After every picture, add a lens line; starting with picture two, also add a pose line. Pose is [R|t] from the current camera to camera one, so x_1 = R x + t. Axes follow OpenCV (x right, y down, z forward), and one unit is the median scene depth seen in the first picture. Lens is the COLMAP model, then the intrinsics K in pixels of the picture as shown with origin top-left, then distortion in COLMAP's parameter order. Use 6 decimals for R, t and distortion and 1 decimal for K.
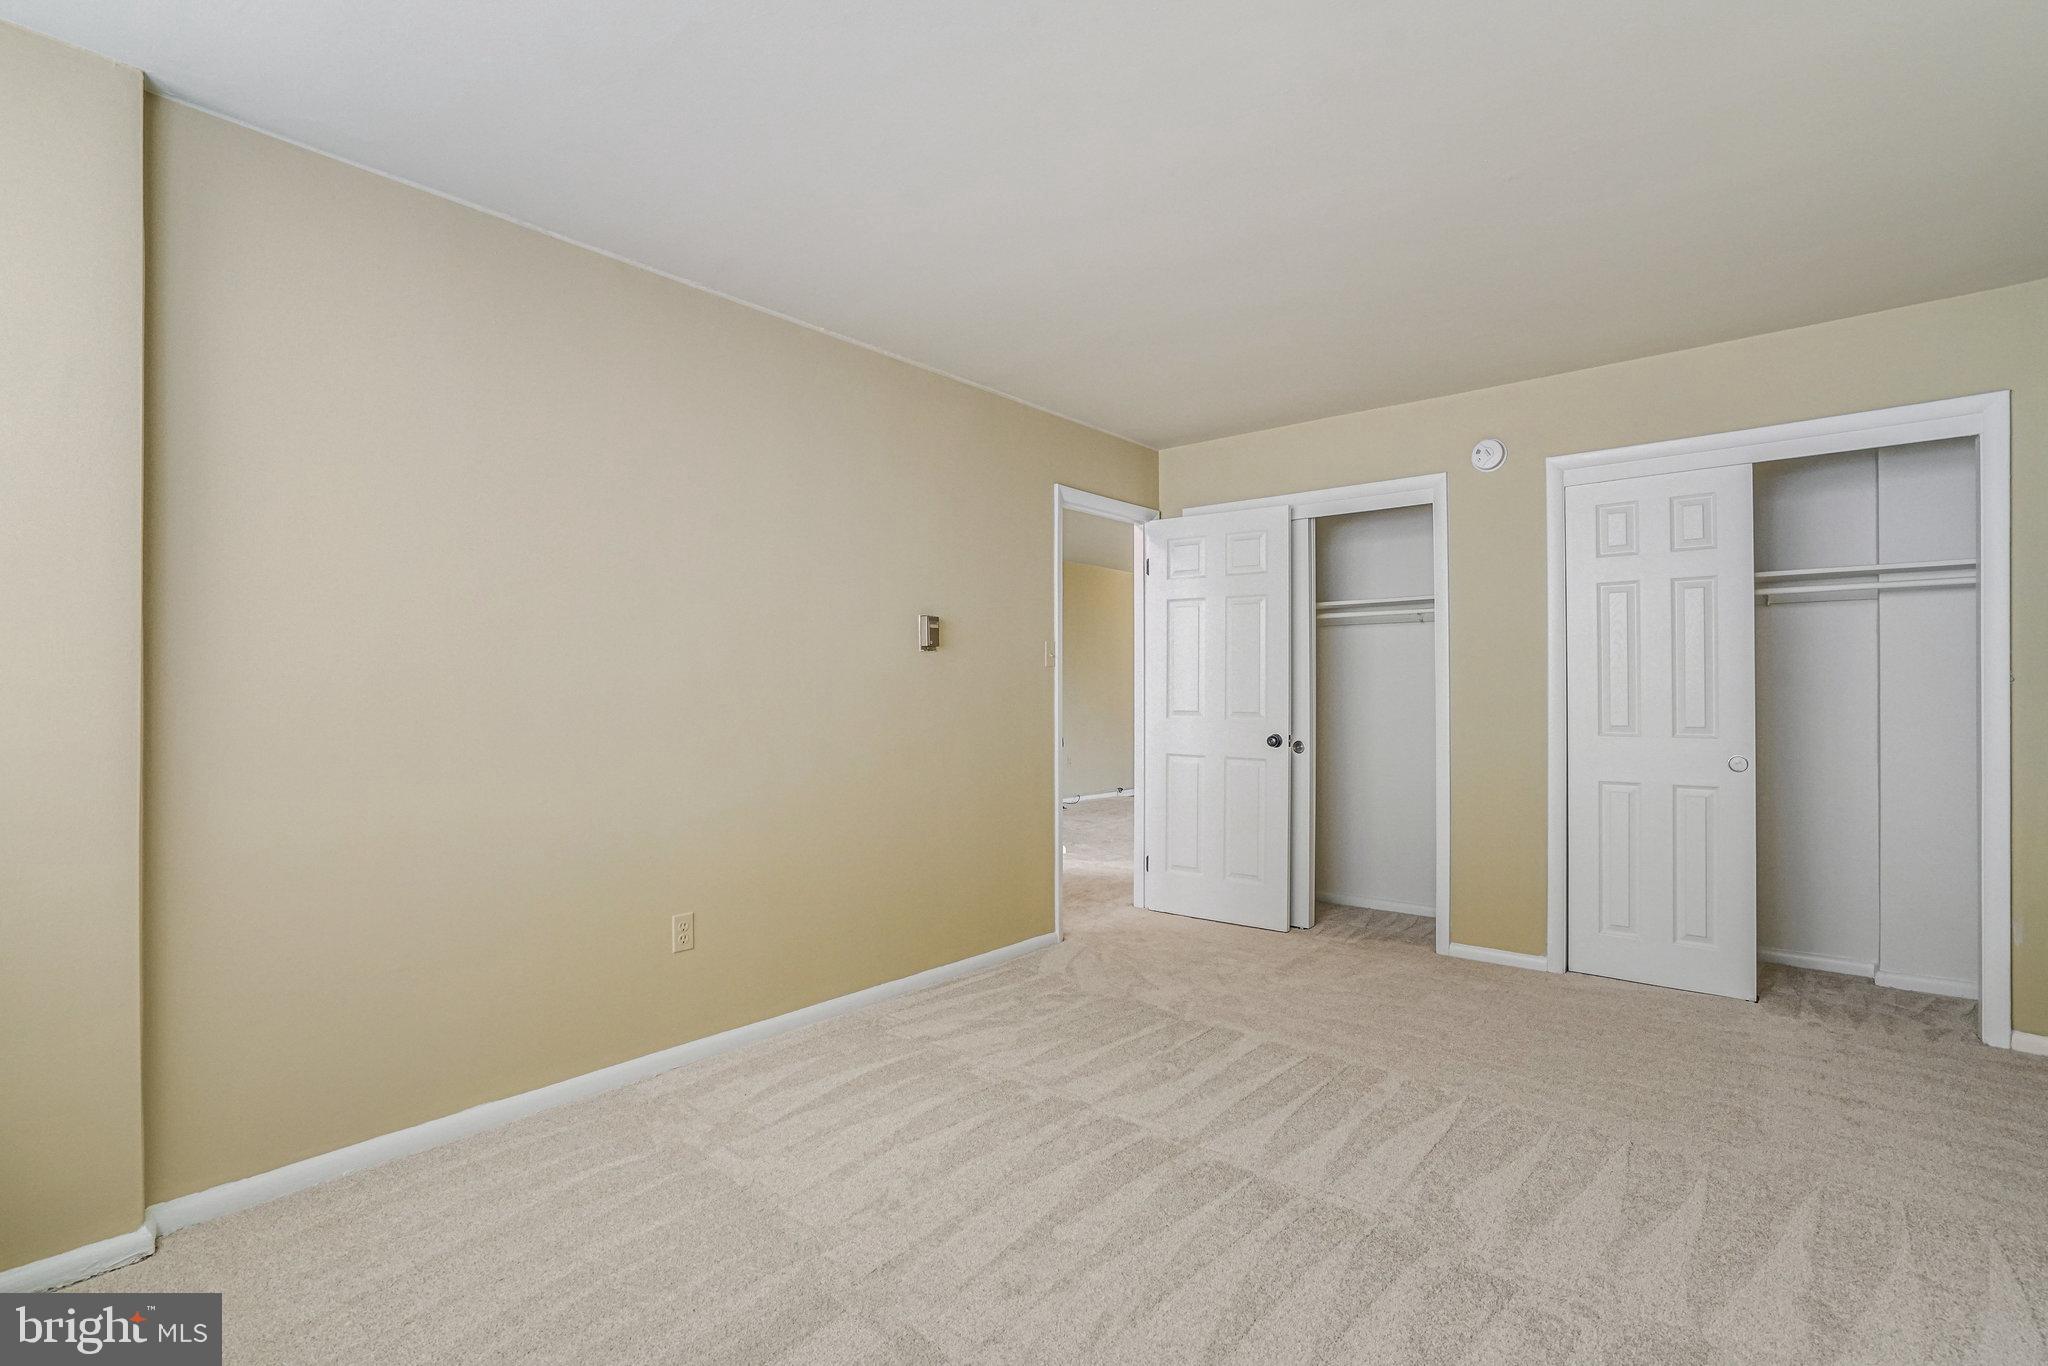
lens RADIAL K [[955.7, 0, 1024.0], [0, 955.7, 683.0], [0, 0, 1]] dist [-0.011450, 0.000258]
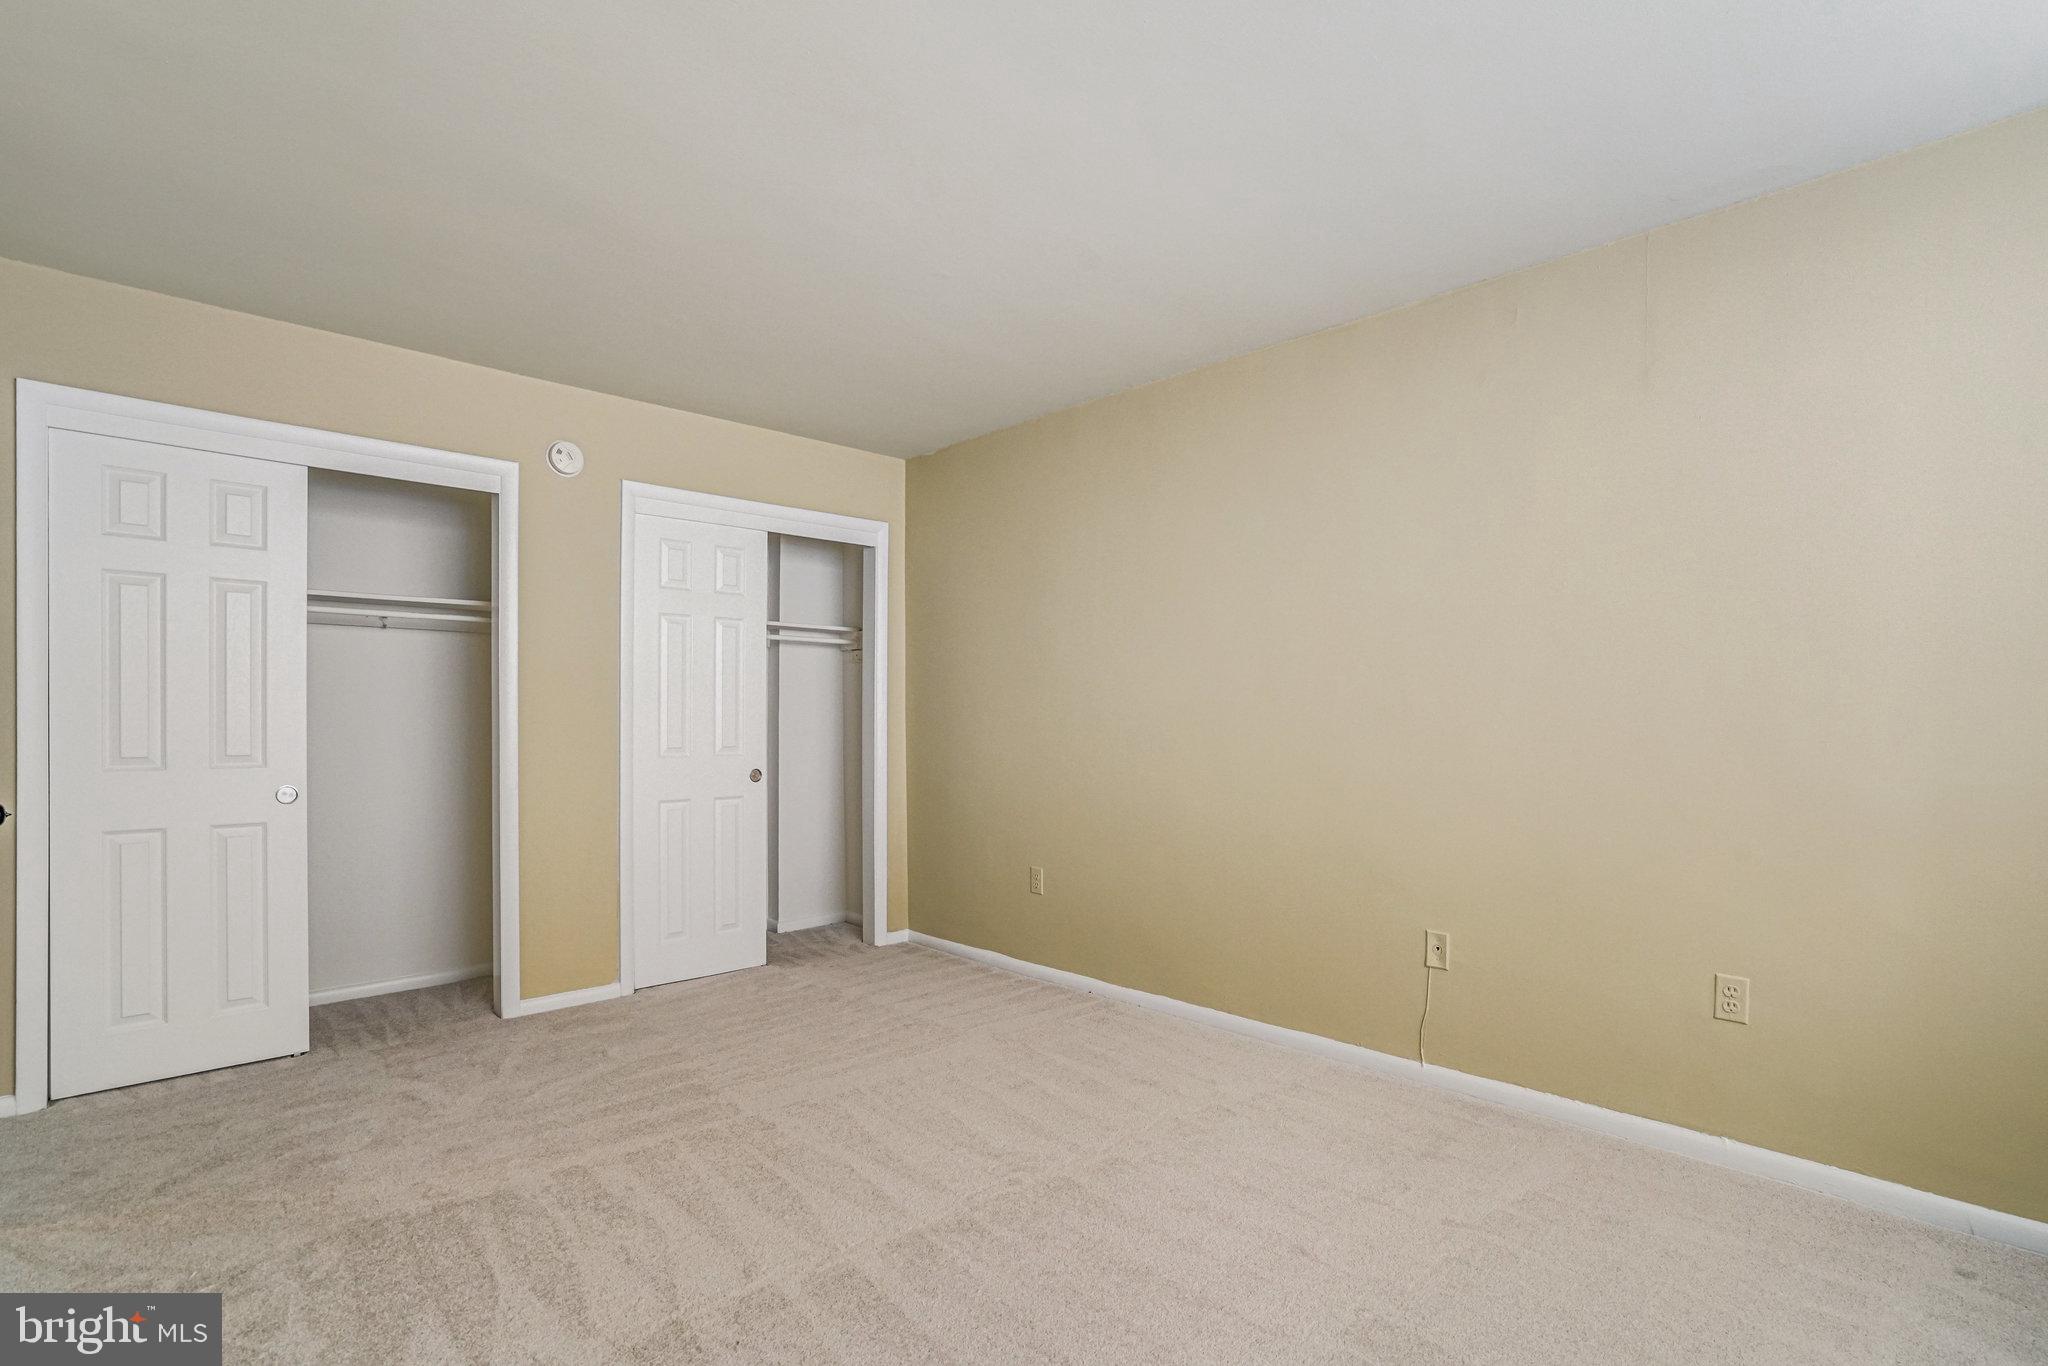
lens RADIAL K [[974.5, 0, 1006.3], [0, 974.5, 711.6], [0, 0, 1]] dist [-0.008334, 0.000131]
pose [[0.111544, 0.010484, 0.993704, -0.463539], [-0.008013, 0.999921, -0.009650, 0.014004], [-0.993727, -0.006886, 0.111619, 0.544255]]
